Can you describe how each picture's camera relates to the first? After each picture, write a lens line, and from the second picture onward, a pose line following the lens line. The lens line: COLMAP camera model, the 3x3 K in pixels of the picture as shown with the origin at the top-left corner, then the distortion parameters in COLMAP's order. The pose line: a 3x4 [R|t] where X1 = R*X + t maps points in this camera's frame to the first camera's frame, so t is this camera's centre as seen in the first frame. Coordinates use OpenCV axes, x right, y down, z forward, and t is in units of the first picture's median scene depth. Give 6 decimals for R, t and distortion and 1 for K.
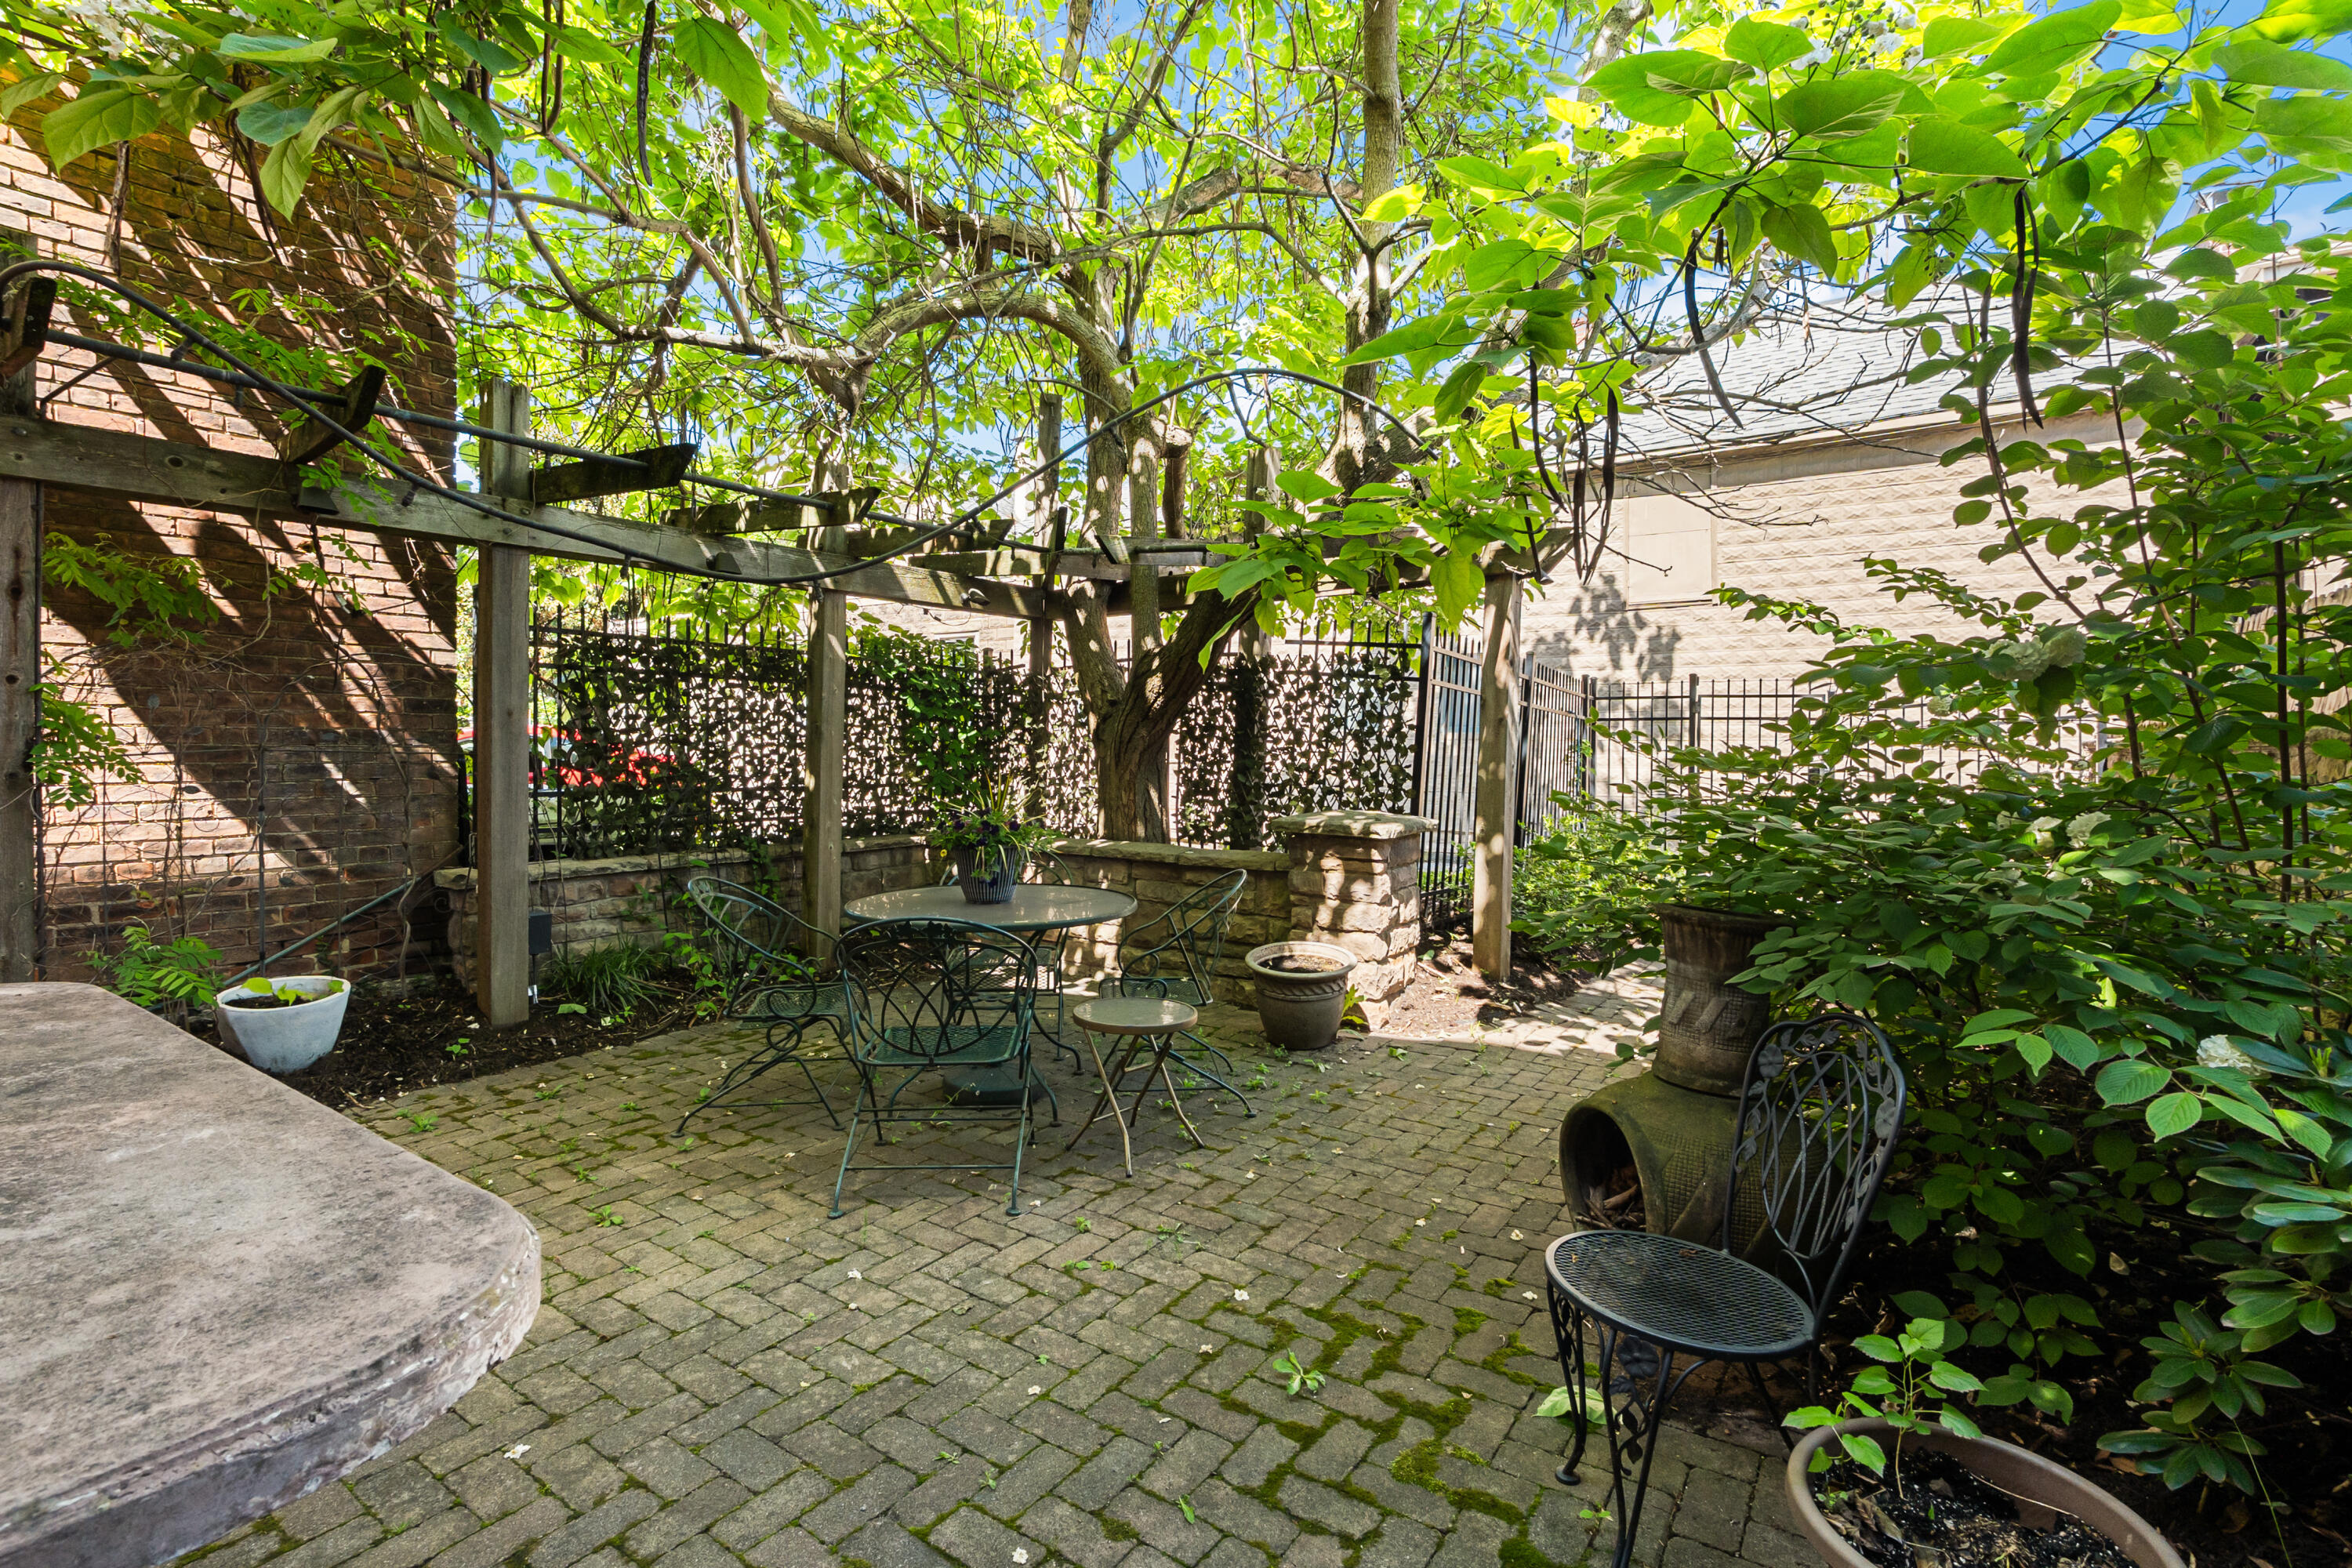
lens RADIAL K [[1071.8, 0, 1177.7], [0, 1071.8, 765.9], [0, 0, 1]] dist [-0.019321, 0.003505]
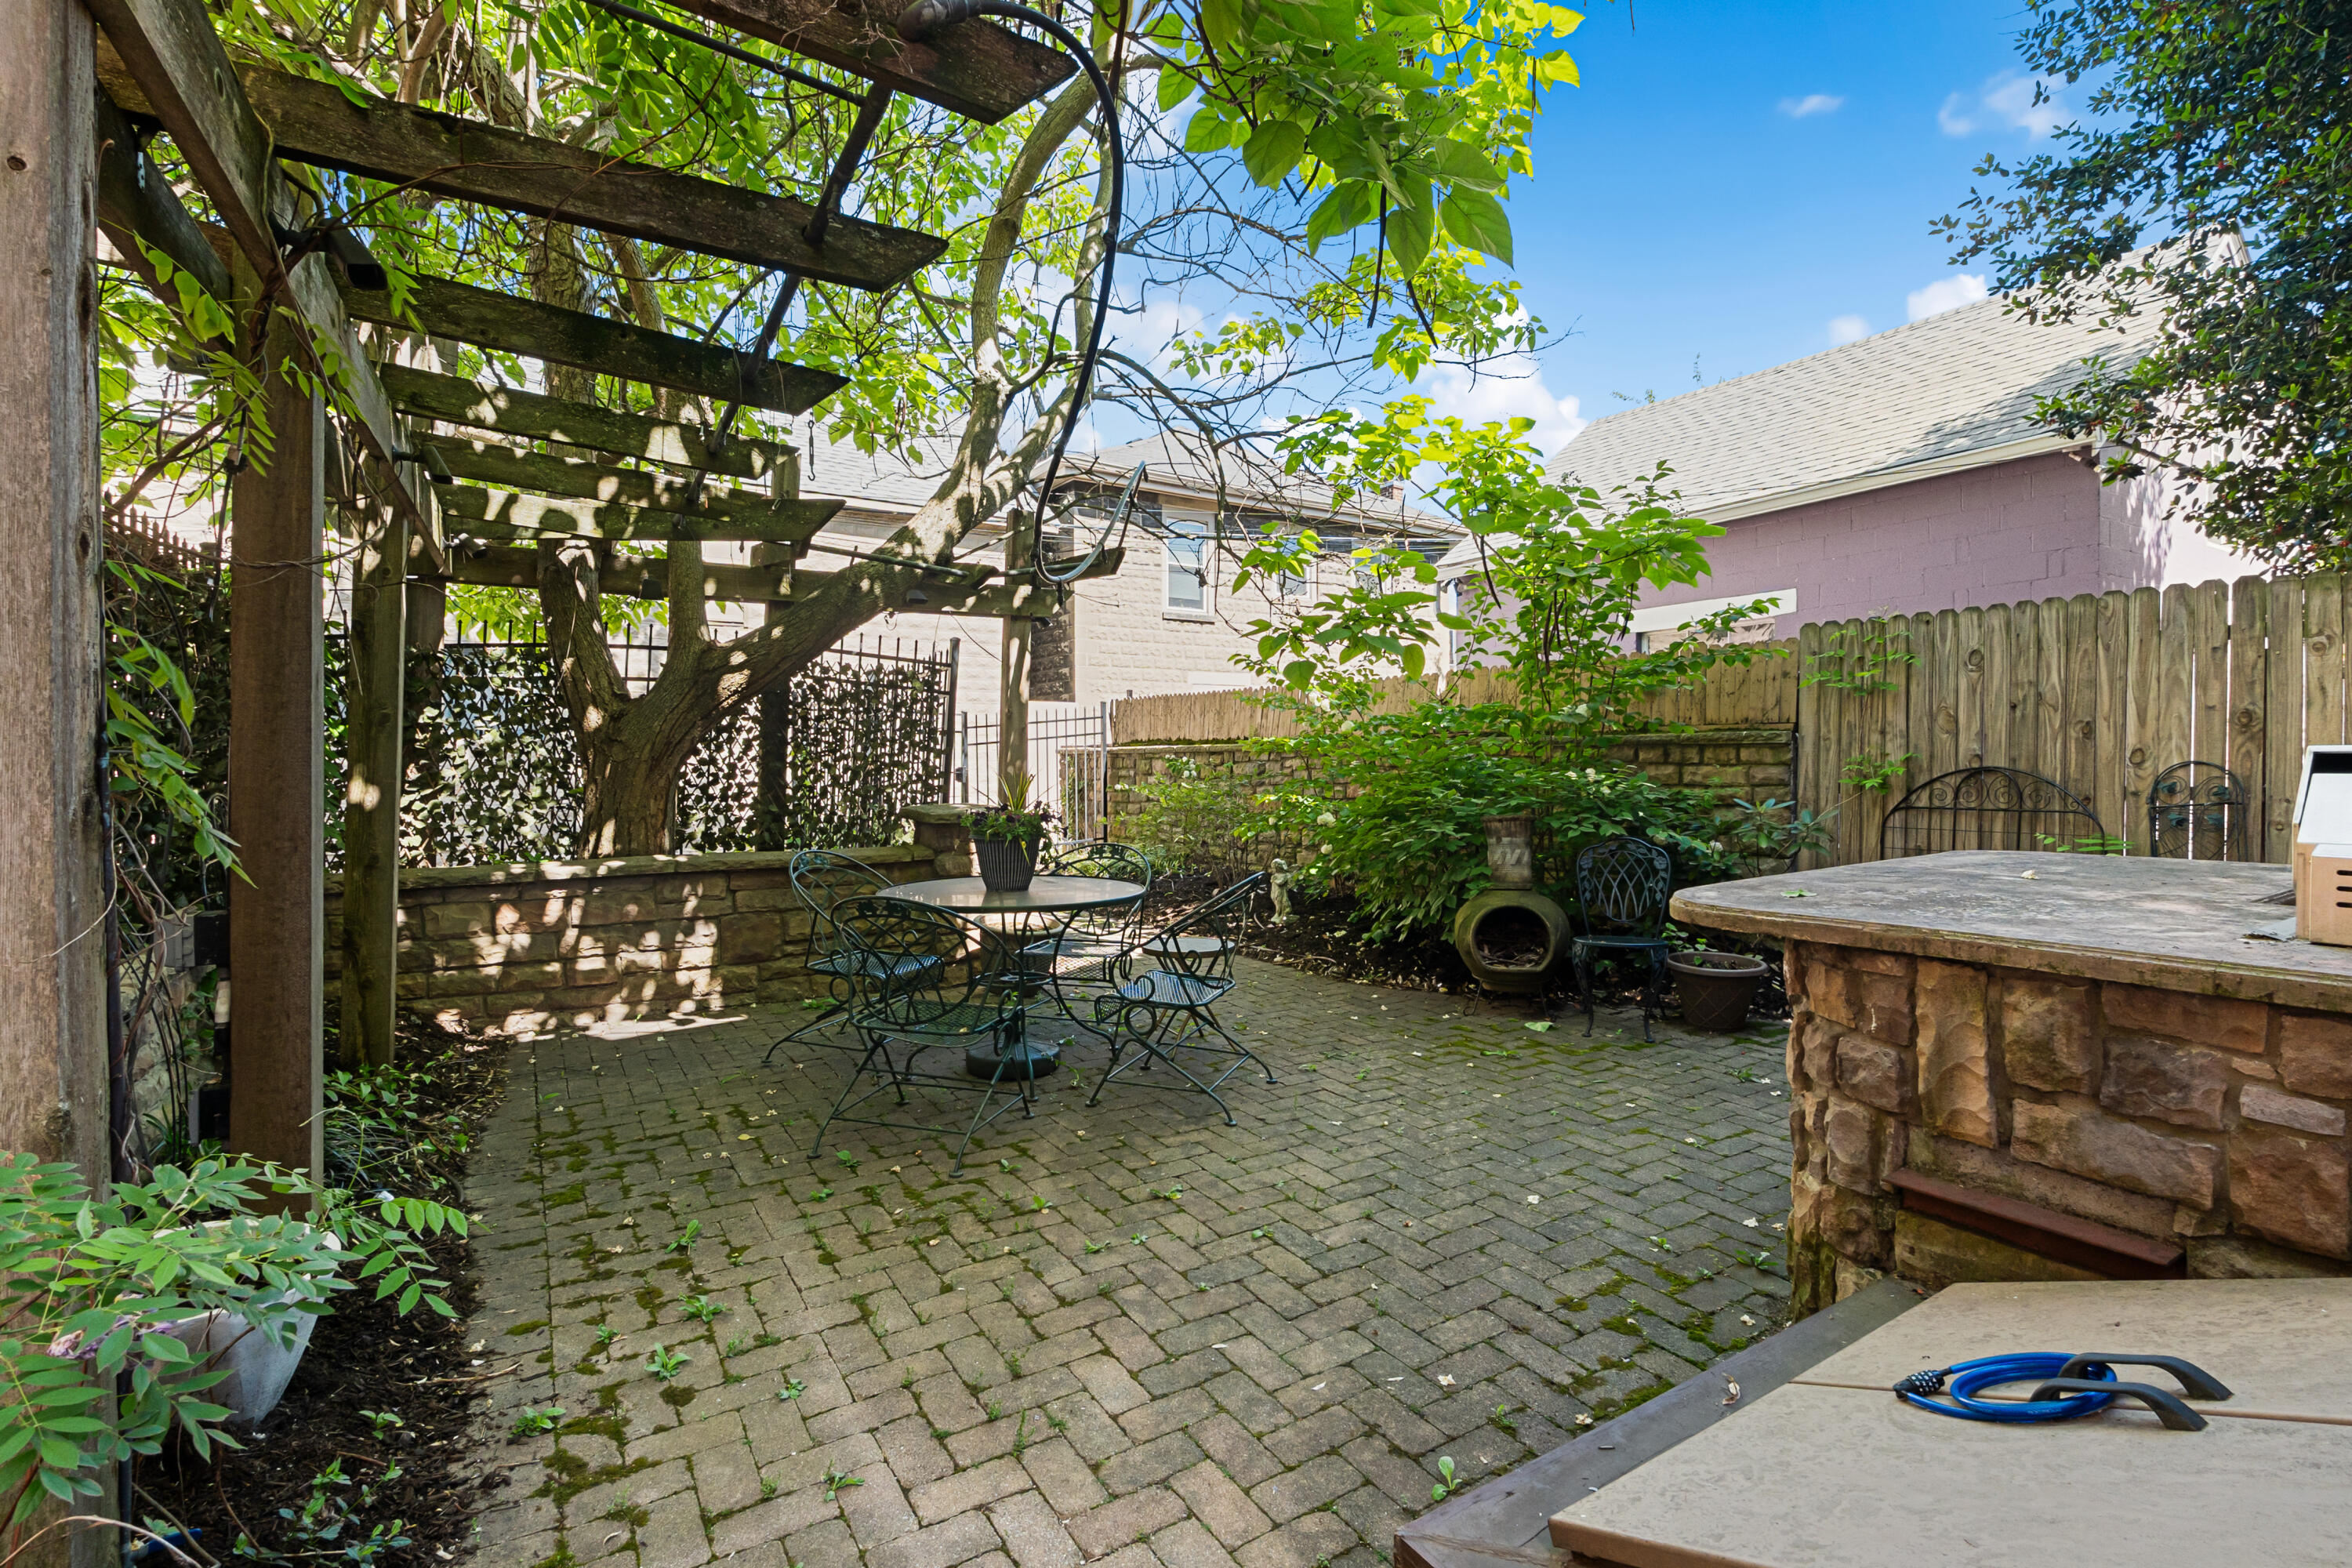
lens RADIAL K [[1071.8, 0, 1177.2], [0, 1071.8, 780.2], [0, 0, 1]] dist [-0.019321, 0.003505]
pose [[0.378291, -0.017269, 0.925526, -1.375610], [0.013531, 0.999822, 0.013125, 0.006027], [-0.925588, 0.007558, 0.378457, 0.543725]]
